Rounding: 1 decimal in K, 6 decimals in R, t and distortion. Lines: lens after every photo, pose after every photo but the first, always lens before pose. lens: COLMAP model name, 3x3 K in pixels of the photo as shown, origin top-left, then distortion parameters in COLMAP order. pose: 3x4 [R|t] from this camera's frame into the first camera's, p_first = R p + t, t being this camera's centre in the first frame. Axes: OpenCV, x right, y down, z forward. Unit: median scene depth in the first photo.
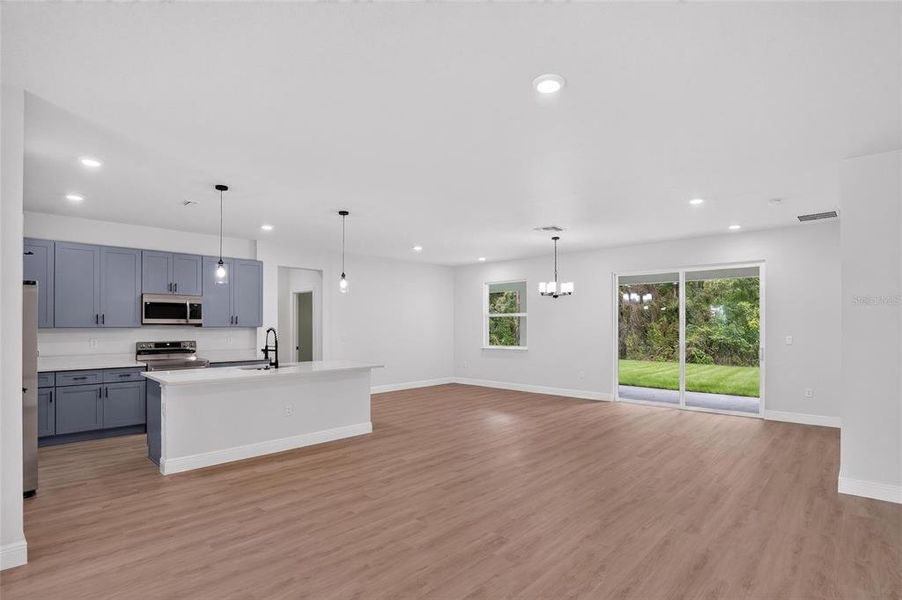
lens RADIAL K [[470.8, 0, 454.0], [0, 470.8, 326.4], [0, 0, 1]] dist [-0.004705, -0.000077]
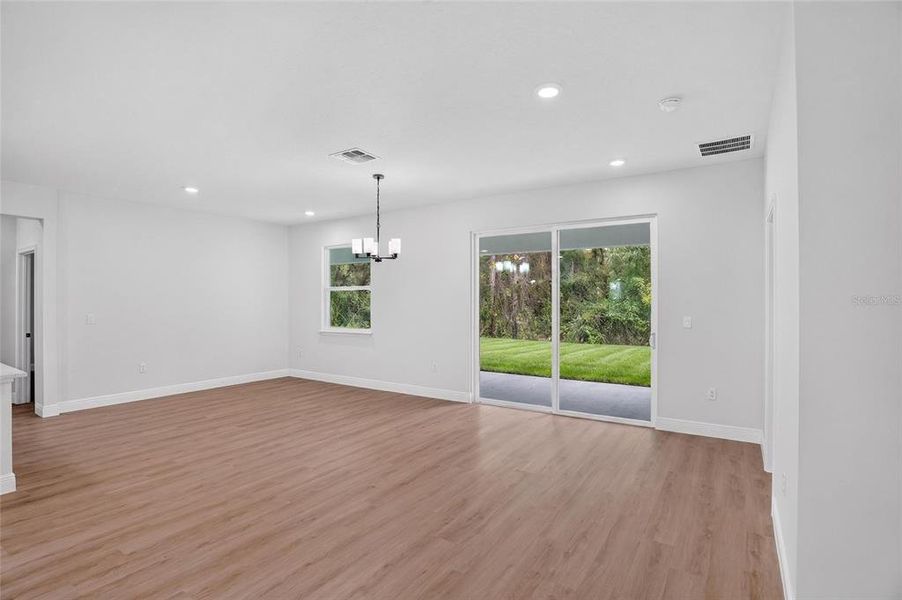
lens RADIAL K [[452.5, 0, 451.0], [0, 452.5, 300.0], [0, 0, 1]] dist [0.000899, 0.000198]
pose [[0.988259, 0.000235, 0.152787, 0.206786], [0.000825, 0.999976, -0.006874, -0.000076], [-0.152785, 0.006919, 0.988235, 0.305994]]
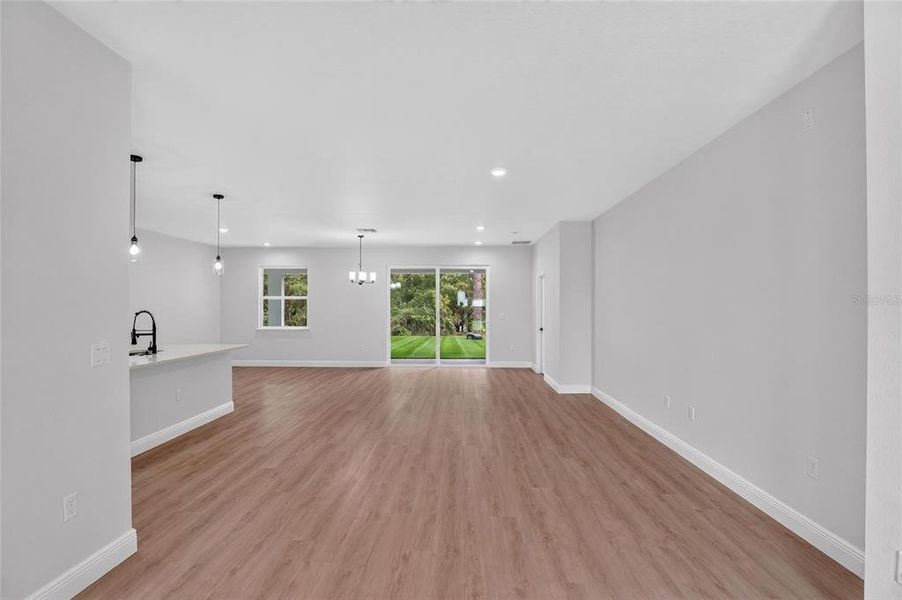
lens RADIAL K [[470.8, 0, 454.0], [0, 470.8, 326.4], [0, 0, 1]] dist [-0.004705, -0.000077]
pose [[0.743081, -0.027468, 0.668637, -0.401162], [0.002375, 0.999259, 0.038411, 0.000564], [-0.669197, -0.026954, 0.742596, -0.067914]]
